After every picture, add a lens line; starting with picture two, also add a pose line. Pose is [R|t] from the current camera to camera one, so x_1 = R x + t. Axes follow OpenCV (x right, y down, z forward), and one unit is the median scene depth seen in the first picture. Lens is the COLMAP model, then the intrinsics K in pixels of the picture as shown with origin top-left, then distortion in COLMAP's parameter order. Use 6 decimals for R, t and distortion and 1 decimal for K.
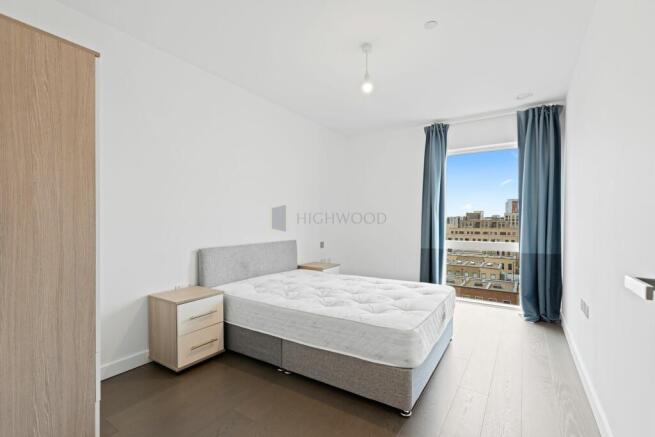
lens RADIAL K [[307.0, 0, 327.5], [0, 307.0, 218.5], [0, 0, 1]] dist [-0.001629, -0.000242]
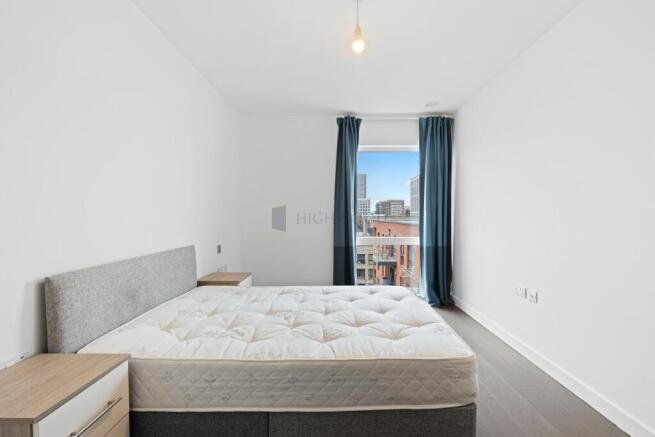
lens RADIAL K [[301.0, 0, 340.0], [0, 301.0, 219.1], [0, 0, 1]] dist [-0.002259, -0.000648]
pose [[0.834745, -0.005971, 0.550605, -0.234130], [-0.003209, 0.999871, 0.015708, -0.002542], [-0.550628, -0.014879, 0.834618, 0.277352]]
